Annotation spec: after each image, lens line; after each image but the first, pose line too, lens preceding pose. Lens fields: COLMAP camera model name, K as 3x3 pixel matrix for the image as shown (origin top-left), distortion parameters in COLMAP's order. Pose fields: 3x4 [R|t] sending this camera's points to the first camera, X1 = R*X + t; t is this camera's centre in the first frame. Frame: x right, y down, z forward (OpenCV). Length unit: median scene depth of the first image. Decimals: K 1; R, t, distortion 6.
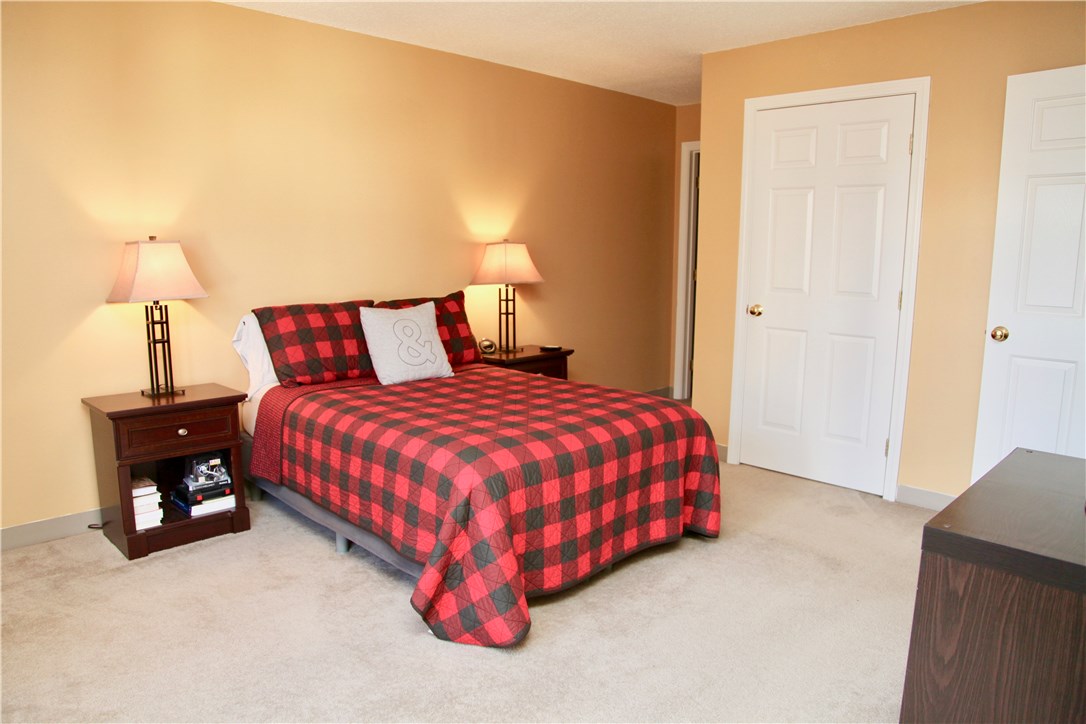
lens RADIAL K [[742.5, 0, 543.3], [0, 742.5, 361.7], [0, 0, 1]] dist [-0.083517, 0.040414]
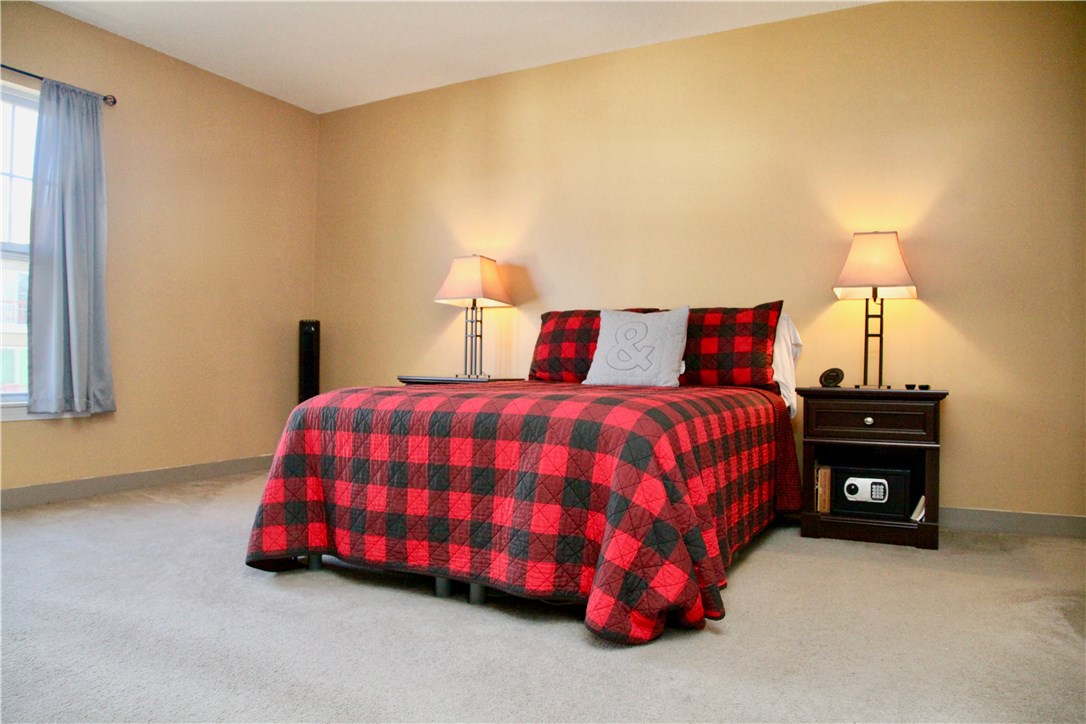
lens RADIAL K [[742.5, 0, 543.5], [0, 742.5, 365.6], [0, 0, 1]] dist [-0.083517, 0.040414]
pose [[0.279175, -0.000213, -0.960240, 0.852674], [-0.158357, 0.986298, -0.046258, 0.071985], [0.947093, 0.164975, 0.275316, 0.851868]]
